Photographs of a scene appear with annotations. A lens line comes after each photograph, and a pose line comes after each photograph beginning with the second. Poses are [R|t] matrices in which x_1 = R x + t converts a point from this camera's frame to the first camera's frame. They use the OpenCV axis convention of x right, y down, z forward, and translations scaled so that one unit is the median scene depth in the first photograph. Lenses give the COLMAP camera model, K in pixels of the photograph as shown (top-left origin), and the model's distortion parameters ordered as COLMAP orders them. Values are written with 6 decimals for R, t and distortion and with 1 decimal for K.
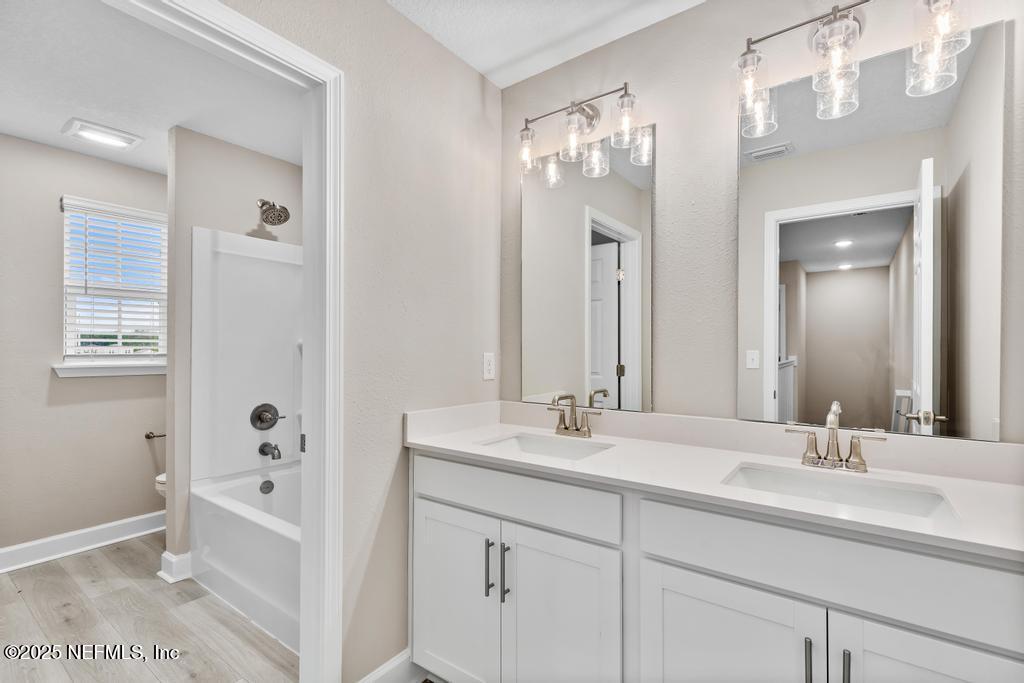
lens RADIAL K [[471.0, 0, 520.1], [0, 471.0, 347.6], [0, 0, 1]] dist [0.004657, -0.001049]
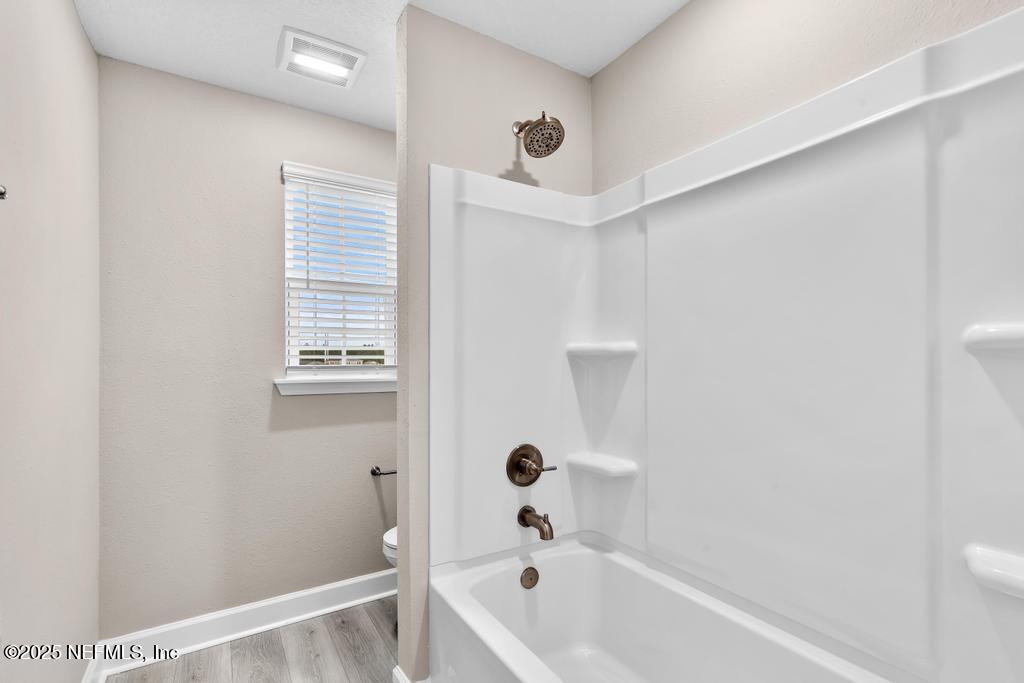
lens RADIAL K [[471.0, 0, 505.6], [0, 471.0, 360.2], [0, 0, 1]] dist [0.004657, -0.001049]
pose [[0.924617, -0.003538, -0.380882, -0.330315], [0.005143, 0.999982, 0.003197, 0.003921], [0.380863, -0.004915, 0.924618, 0.415092]]
